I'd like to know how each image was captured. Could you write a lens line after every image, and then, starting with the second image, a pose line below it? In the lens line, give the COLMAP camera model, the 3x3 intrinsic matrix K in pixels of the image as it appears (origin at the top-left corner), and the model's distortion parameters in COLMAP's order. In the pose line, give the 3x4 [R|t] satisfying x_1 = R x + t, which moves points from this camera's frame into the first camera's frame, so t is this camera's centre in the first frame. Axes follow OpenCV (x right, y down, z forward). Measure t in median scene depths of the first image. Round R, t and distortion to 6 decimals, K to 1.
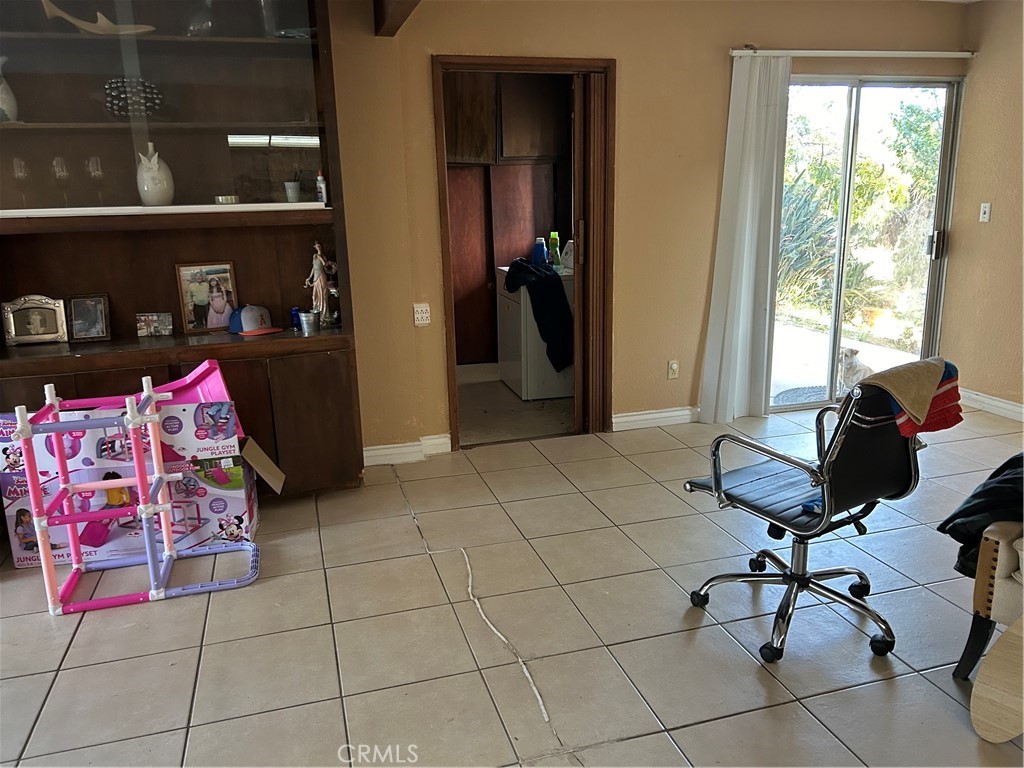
lens RADIAL K [[764.4, 0, 501.5], [0, 764.4, 372.6], [0, 0, 1]] dist [0.060718, -0.050326]
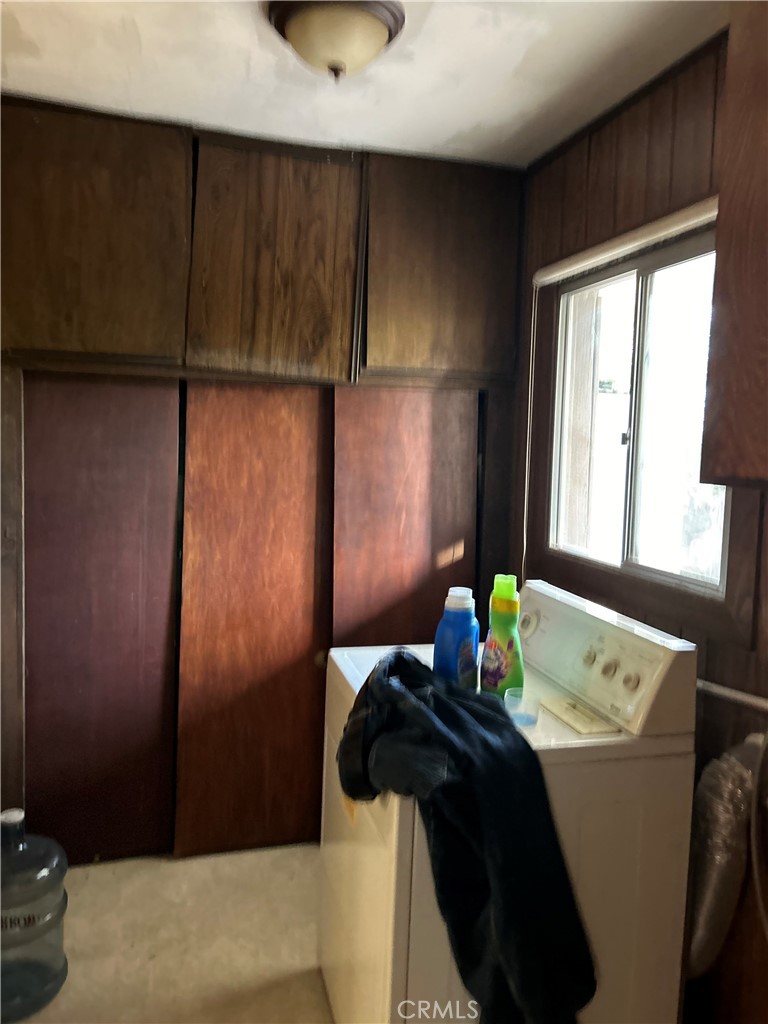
lens RADIAL K [[764.4, 0, 374.8], [0, 764.4, 508.9], [0, 0, 1]] dist [0.060718, -0.050326]
pose [[0.998344, 0.056207, 0.012283, 0.007354], [-0.053813, 0.987781, -0.146260, -0.138182], [-0.020353, 0.145357, 0.989170, 0.577080]]
